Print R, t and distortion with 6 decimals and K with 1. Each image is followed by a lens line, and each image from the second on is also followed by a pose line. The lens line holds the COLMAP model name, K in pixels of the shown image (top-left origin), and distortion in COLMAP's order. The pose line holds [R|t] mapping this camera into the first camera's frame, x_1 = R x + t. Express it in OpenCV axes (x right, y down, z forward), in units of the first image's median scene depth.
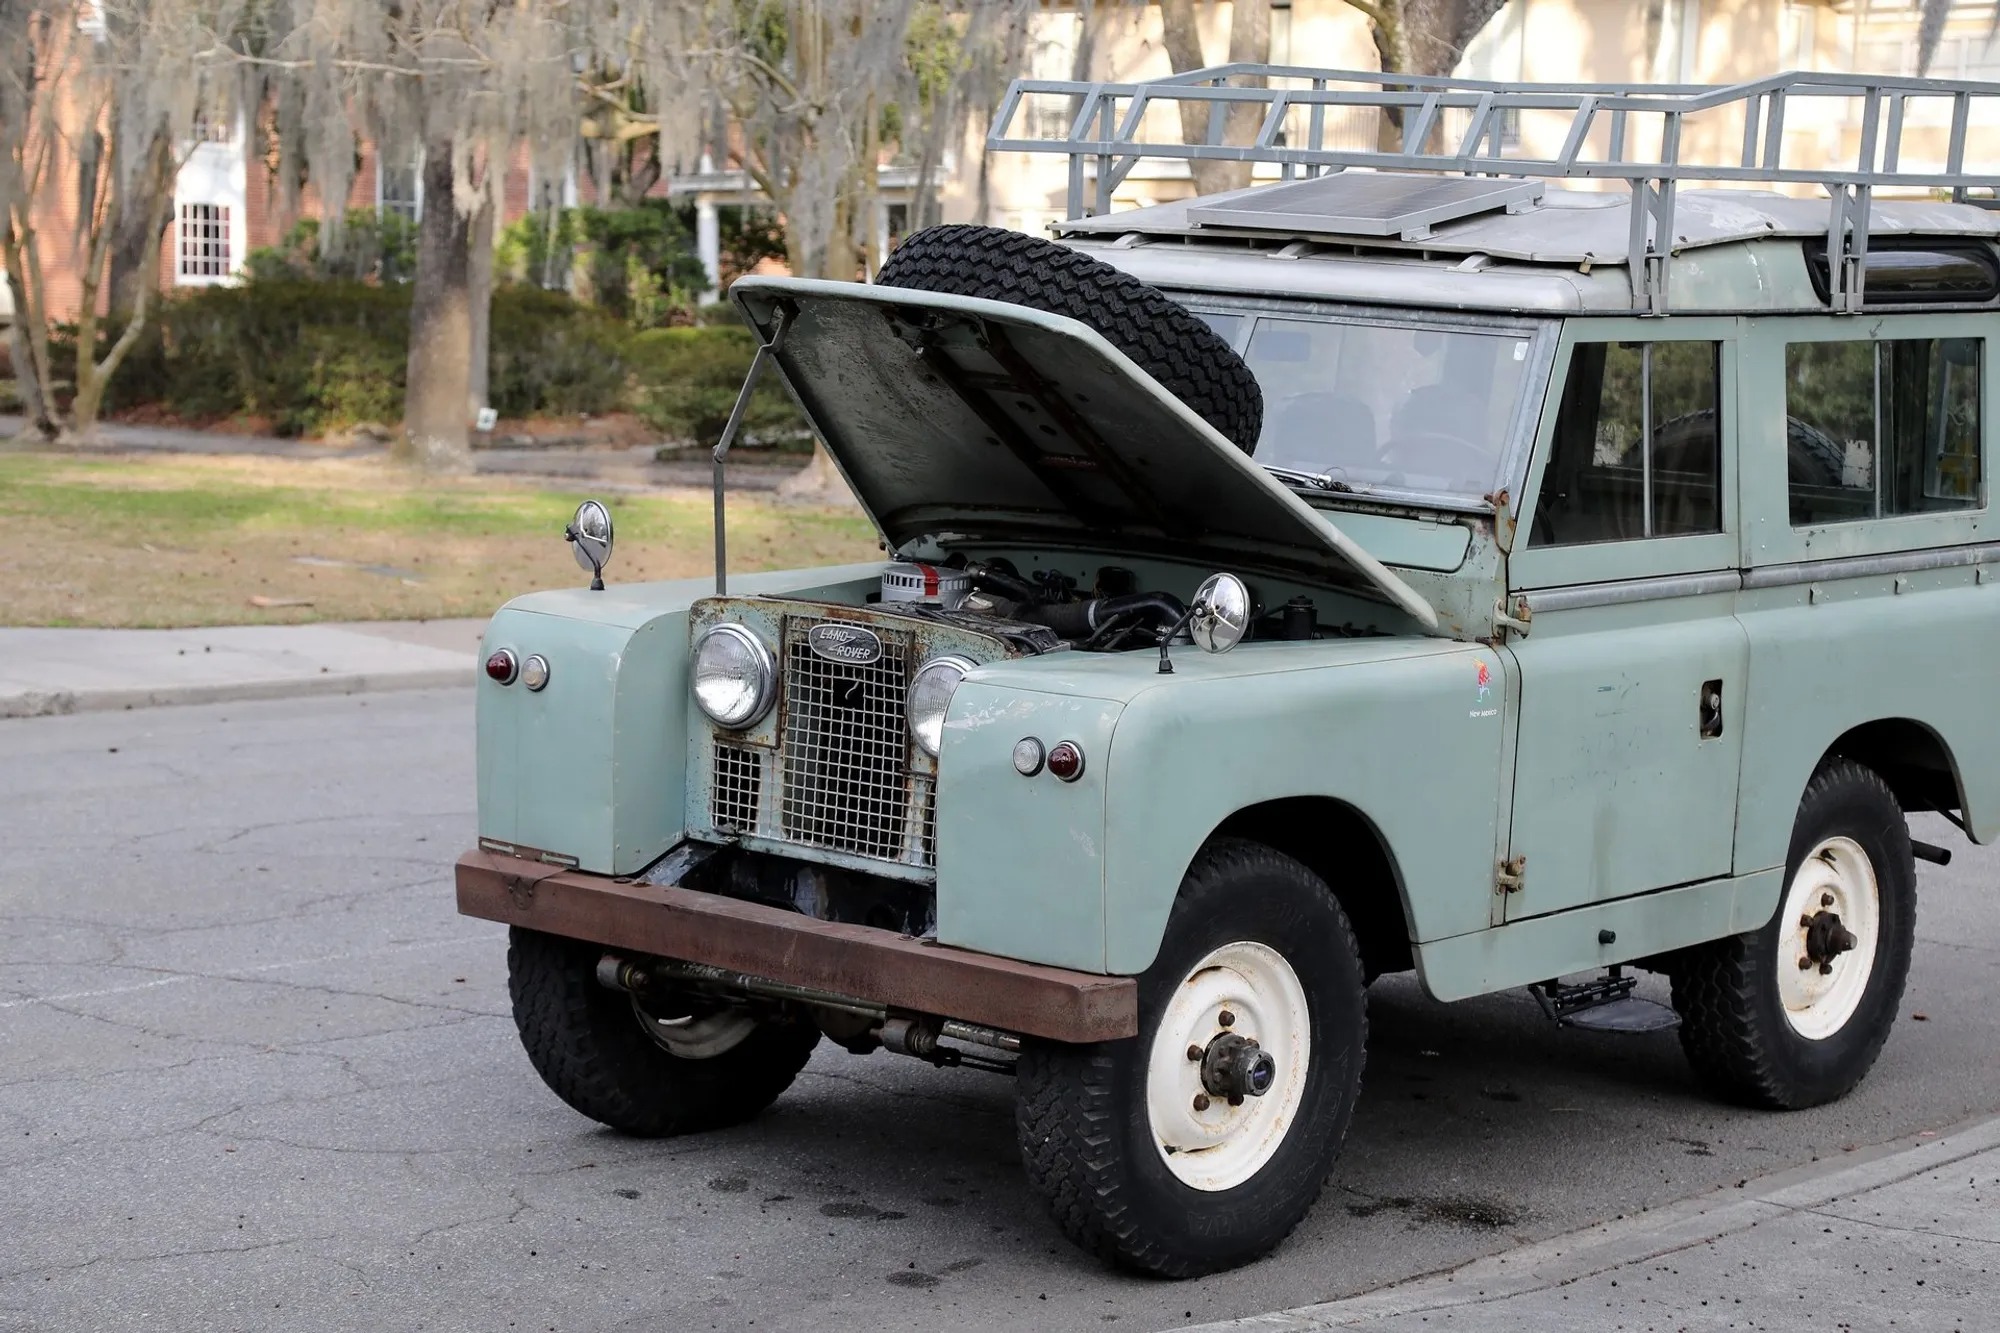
lens RADIAL K [[3879.6, 0, 978.7], [0, 3879.6, 679.5], [0, 0, 1]] dist [0.376344, -0.344294]
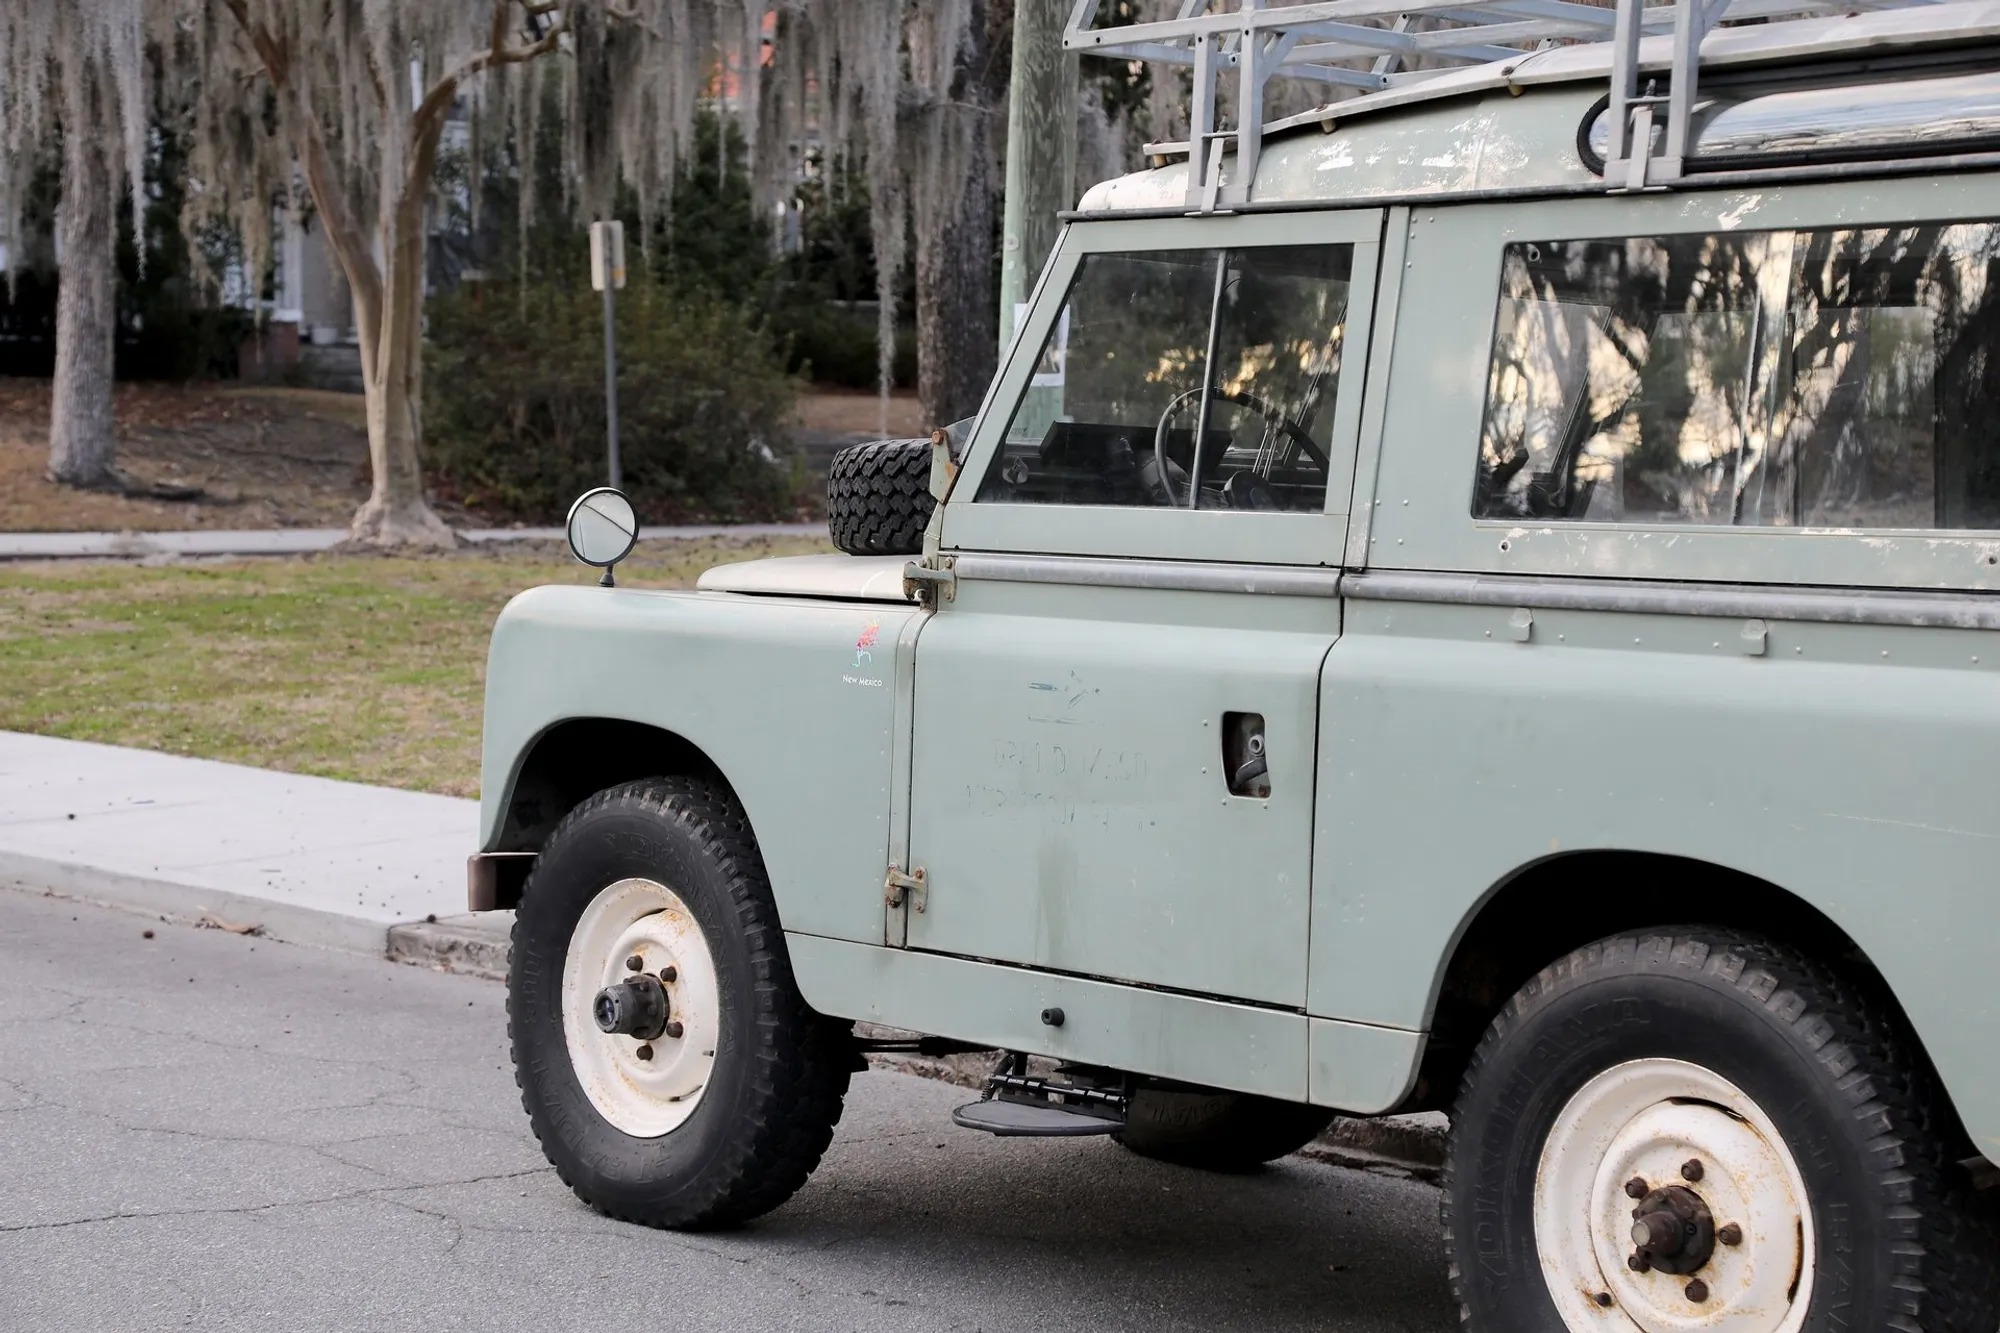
lens RADIAL K [[3879.6, 0, 978.7], [0, 3879.6, 679.5], [0, 0, 1]] dist [0.376344, -0.344294]
pose [[-0.139942, -0.018991, -0.989978, 0.820469], [-0.179102, 0.983809, 0.006445, -0.001539], [0.973827, 0.178209, -0.141078, 0.966008]]
